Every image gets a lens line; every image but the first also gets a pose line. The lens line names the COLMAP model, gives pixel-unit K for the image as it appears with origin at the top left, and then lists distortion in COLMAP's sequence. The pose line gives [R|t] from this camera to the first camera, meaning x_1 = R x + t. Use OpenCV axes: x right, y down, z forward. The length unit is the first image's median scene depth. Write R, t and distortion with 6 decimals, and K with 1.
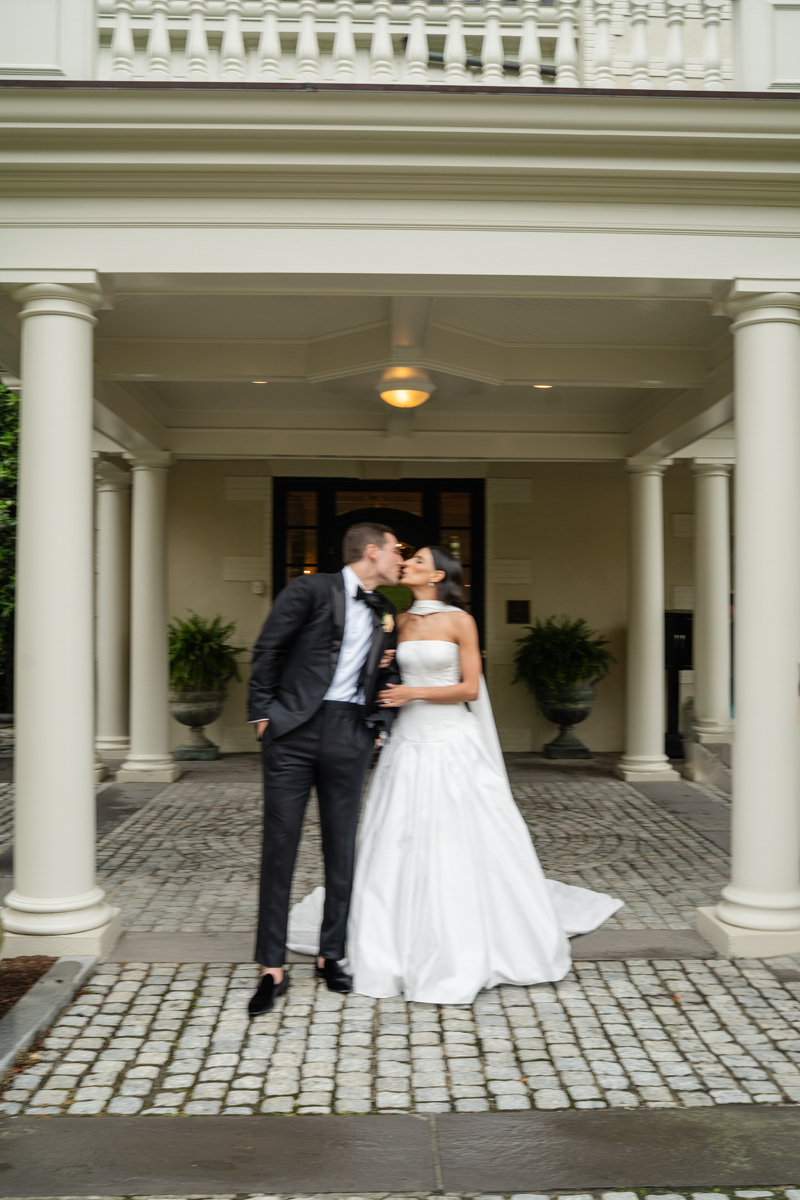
lens RADIAL K [[1128.0, 0, 400.0], [0, 1128.0, 600.0], [0, 0, 1]] dist [-0.066206, 0.036250]
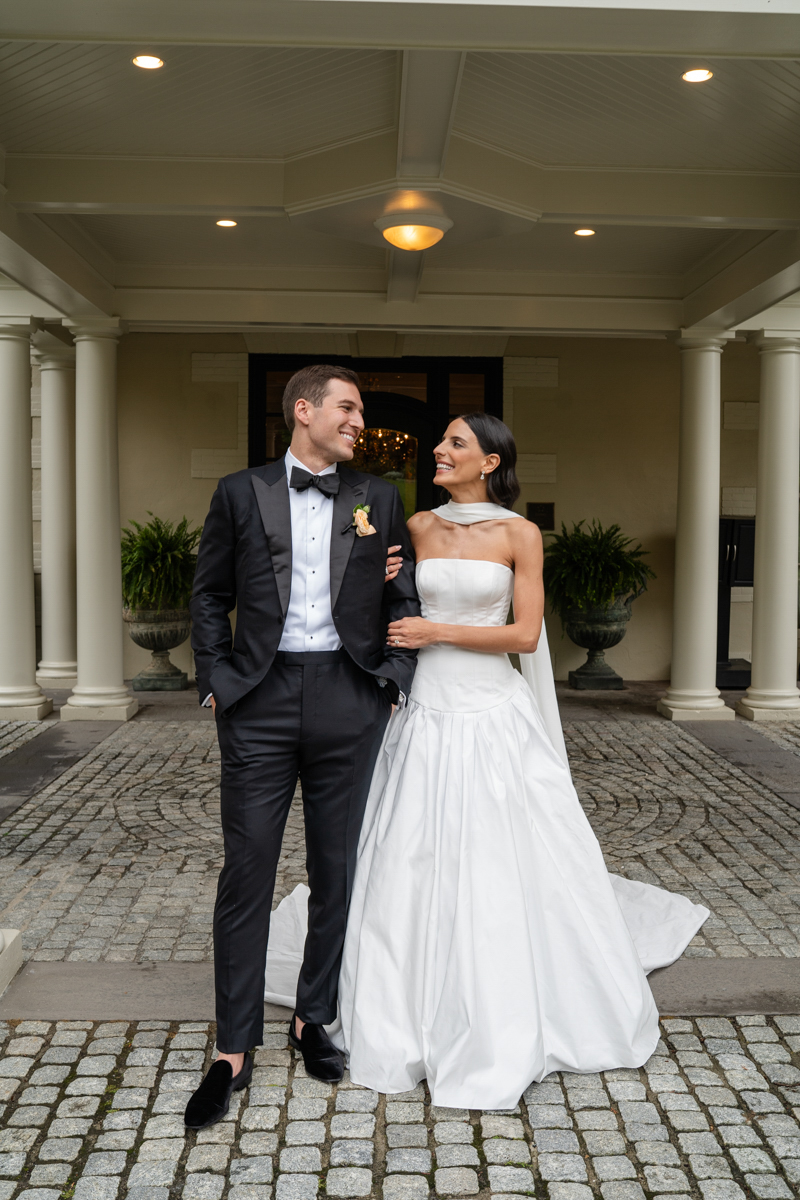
lens RADIAL K [[1190.8, 0, 409.5], [0, 1190.8, 603.3], [0, 0, 1]] dist [-0.096433, 0.120356]
pose [[0.999912, 0.003636, 0.012725, -0.012366], [-0.004690, 0.996476, 0.083745, 0.003756], [-0.012376, -0.083797, 0.996406, 0.293347]]
